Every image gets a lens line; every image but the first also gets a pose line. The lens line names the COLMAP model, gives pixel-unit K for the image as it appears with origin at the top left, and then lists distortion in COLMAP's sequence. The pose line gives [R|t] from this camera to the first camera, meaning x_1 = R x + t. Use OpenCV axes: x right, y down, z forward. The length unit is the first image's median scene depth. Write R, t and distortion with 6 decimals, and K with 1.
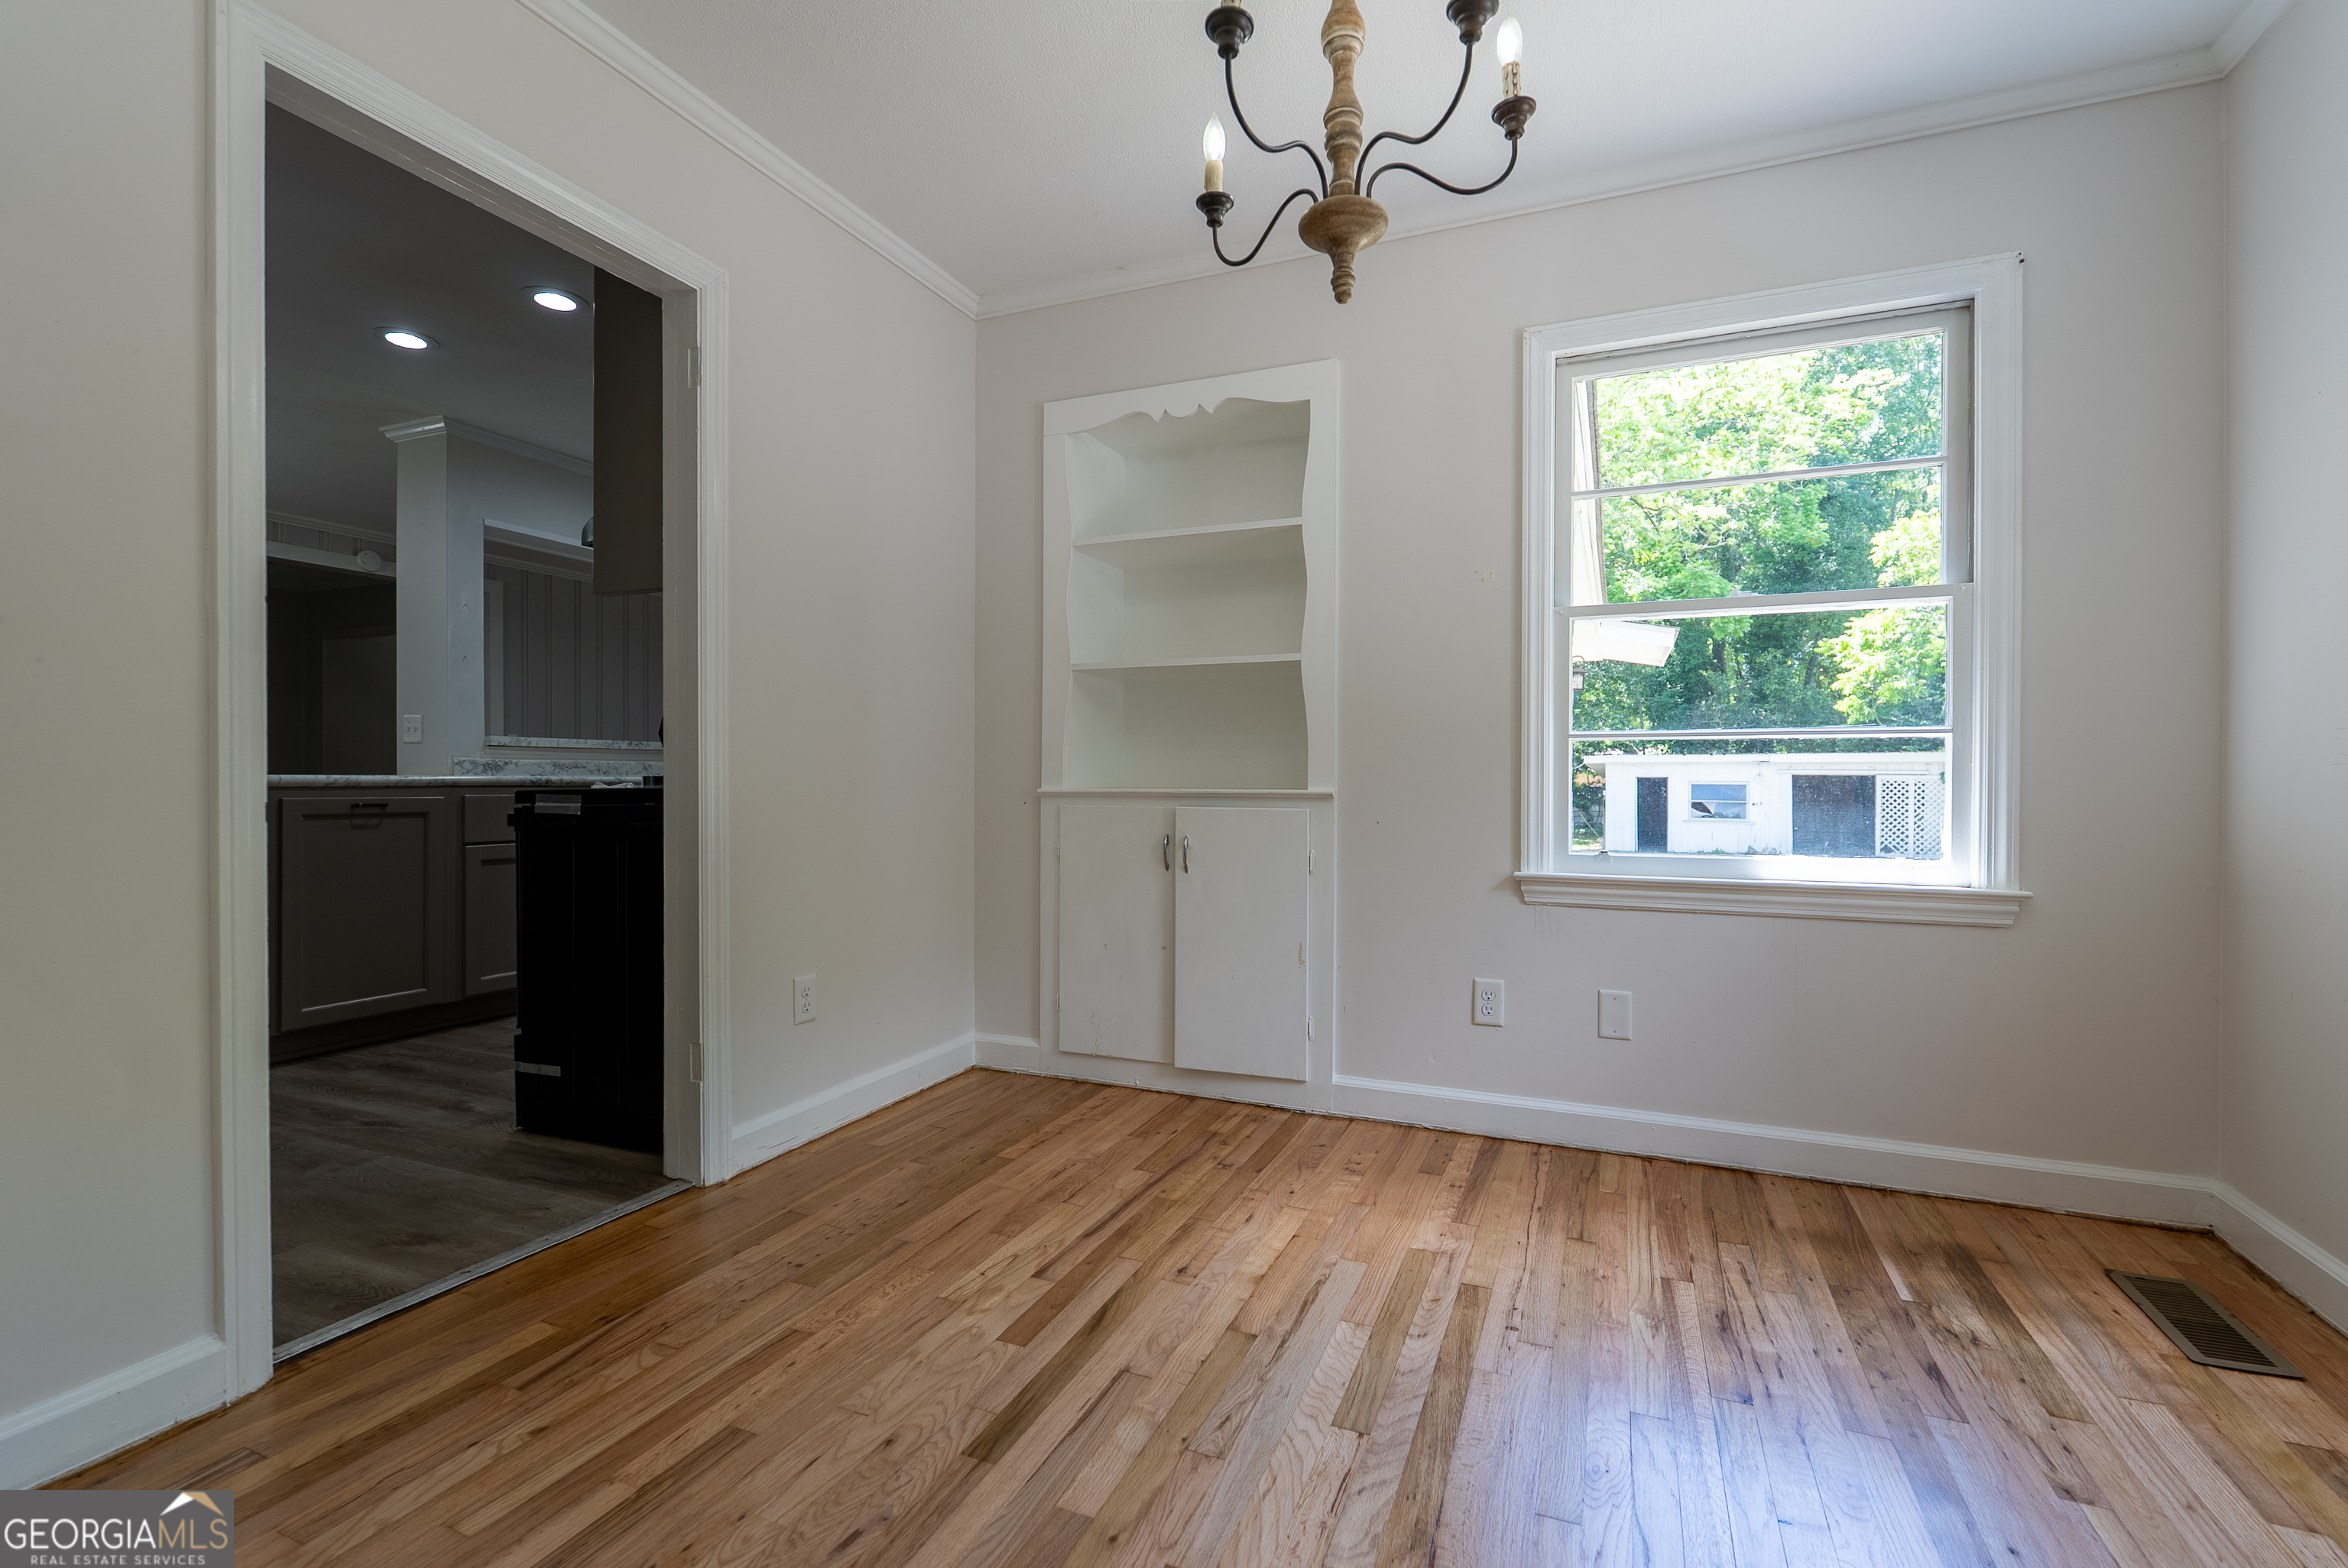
lens RADIAL K [[1039.8, 0, 1172.0], [0, 1039.8, 787.0], [0, 0, 1]] dist [-0.002331, -0.000107]
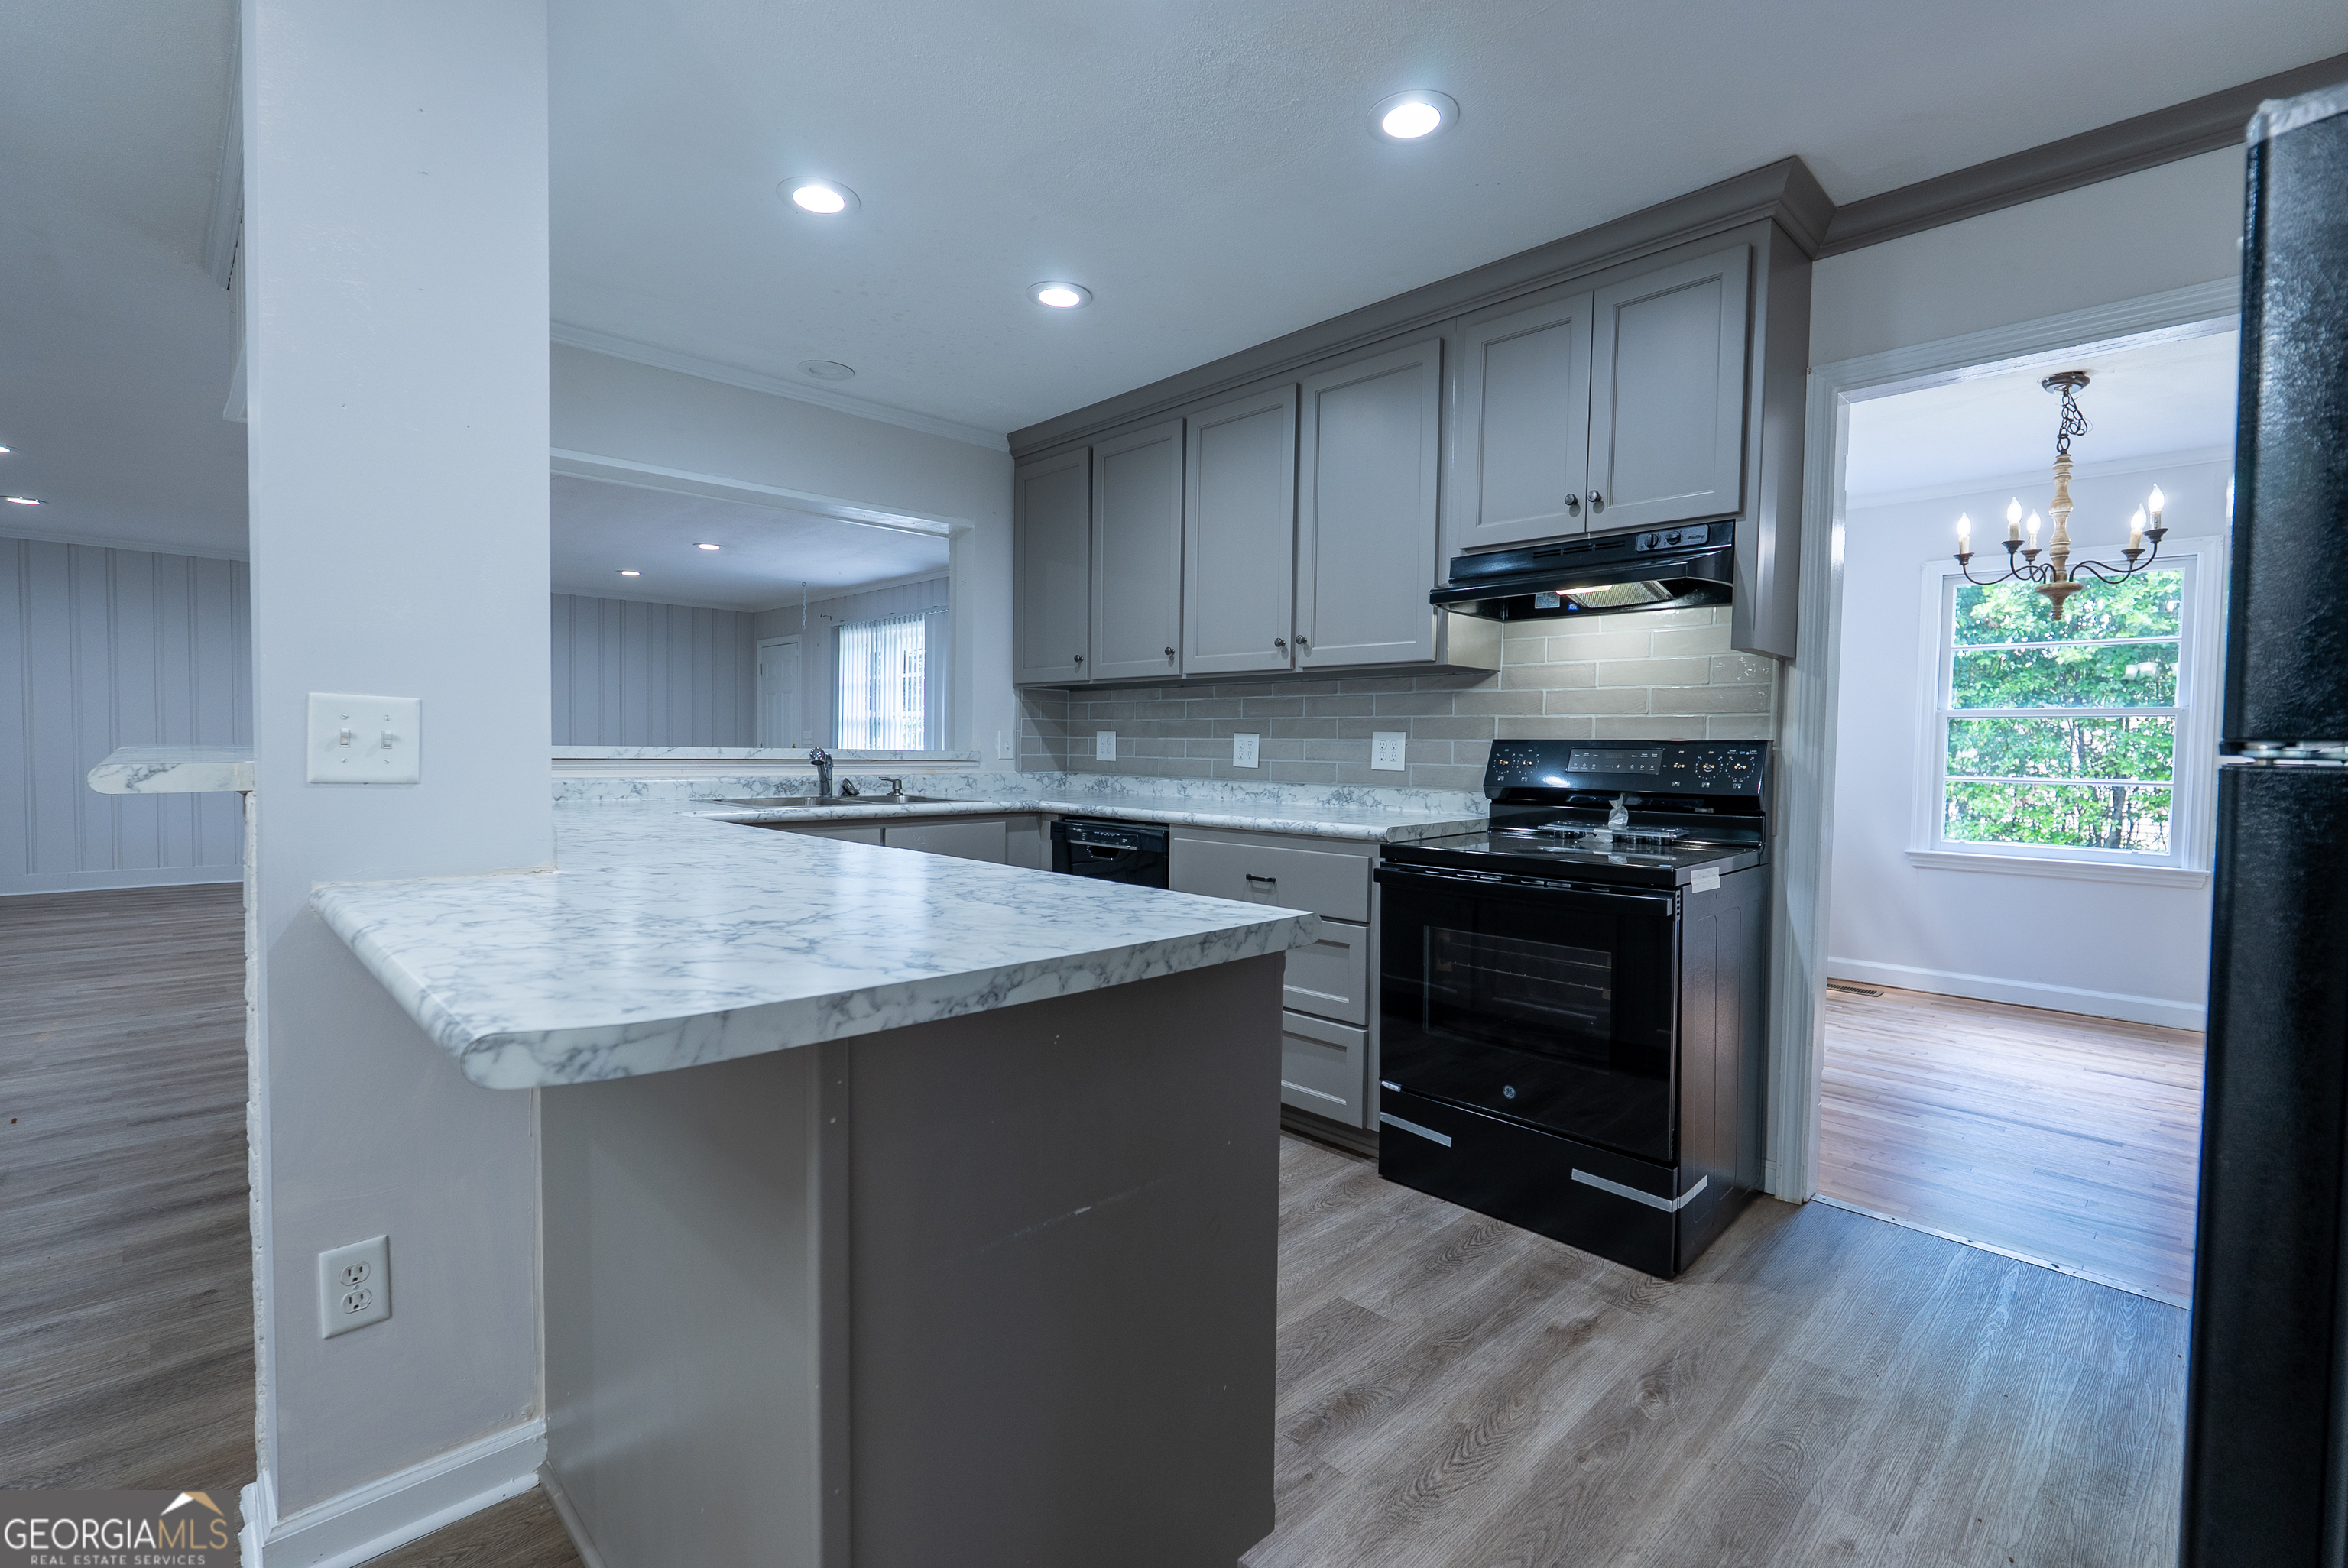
lens RADIAL K [[1046.1, 0, 1174.0], [0, 1046.1, 784.0], [0, 0, 1]] dist [0.000434, 0.000300]
pose [[0.380603, -0.031663, 0.924196, -0.963242], [-0.002213, 0.999380, 0.035150, -0.055230], [-0.924736, -0.015423, 0.380297, 0.667171]]
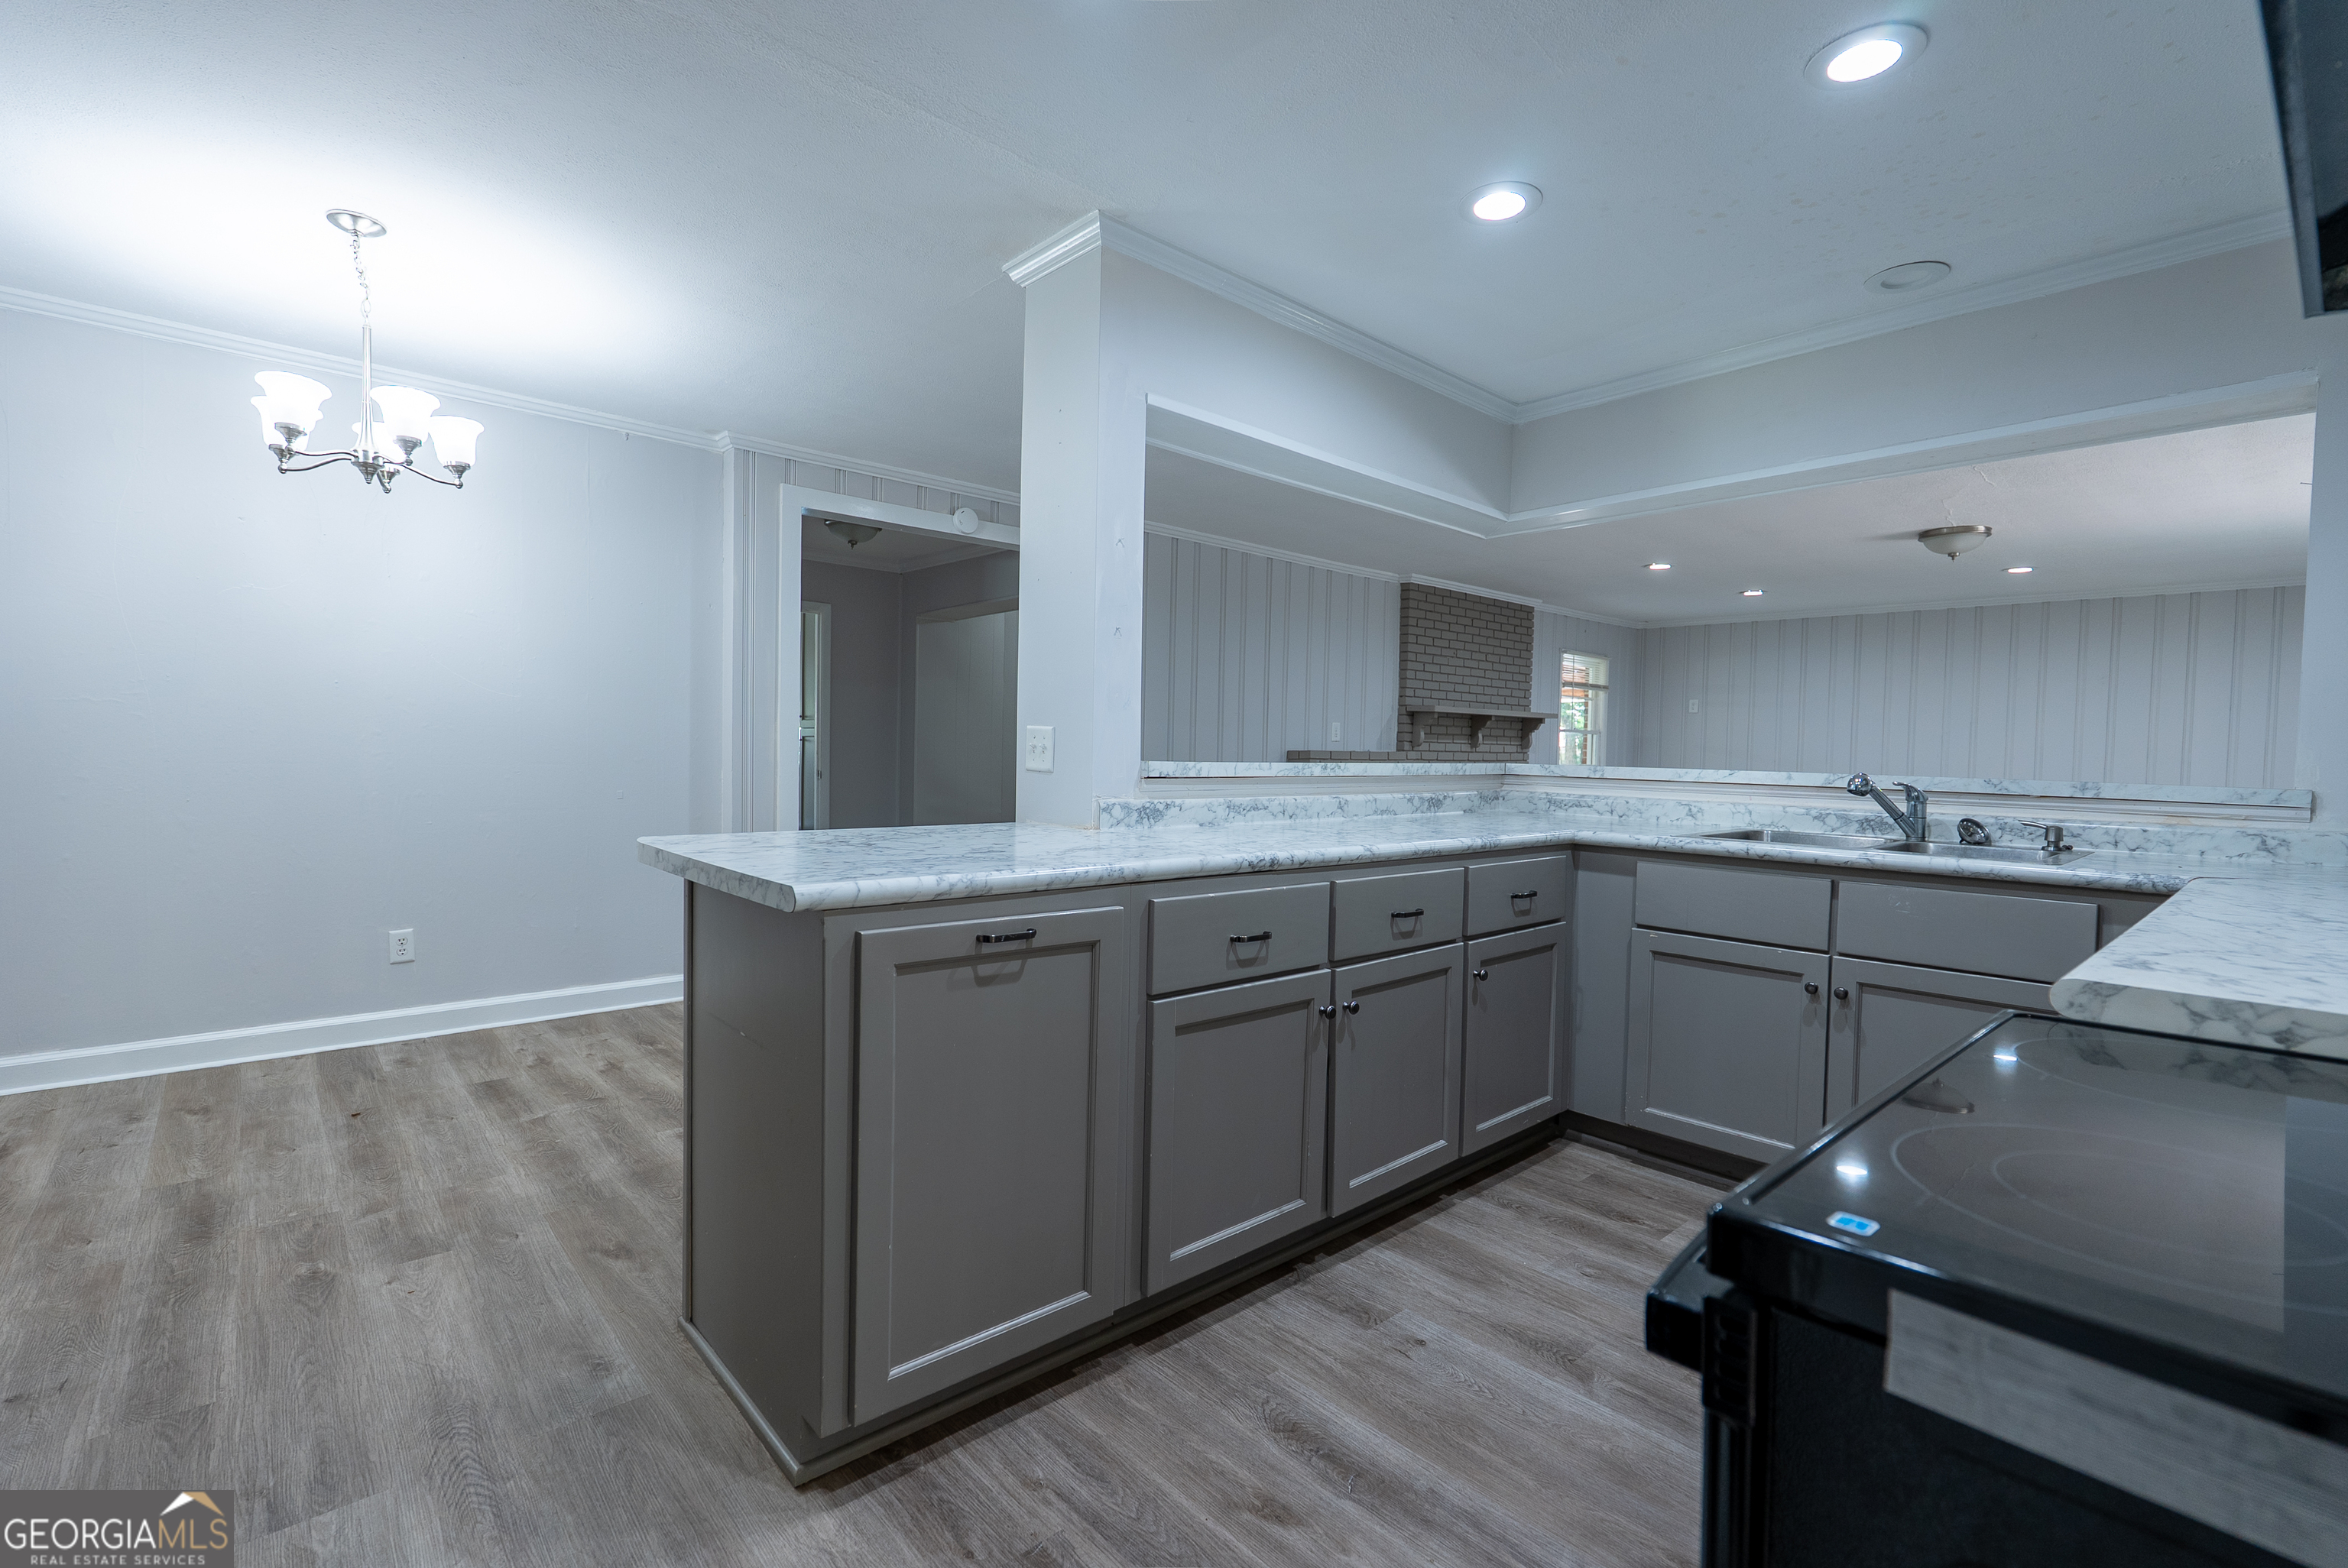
lens RADIAL K [[1046.1, 0, 1174.0], [0, 1046.1, 784.0], [0, 0, 1]] dist [0.000434, 0.000300]
pose [[0.905707, 0.031423, -0.422738, -0.404330], [-0.024583, 0.999464, 0.021625, -0.051188], [0.423191, -0.009194, 0.905994, 0.481839]]
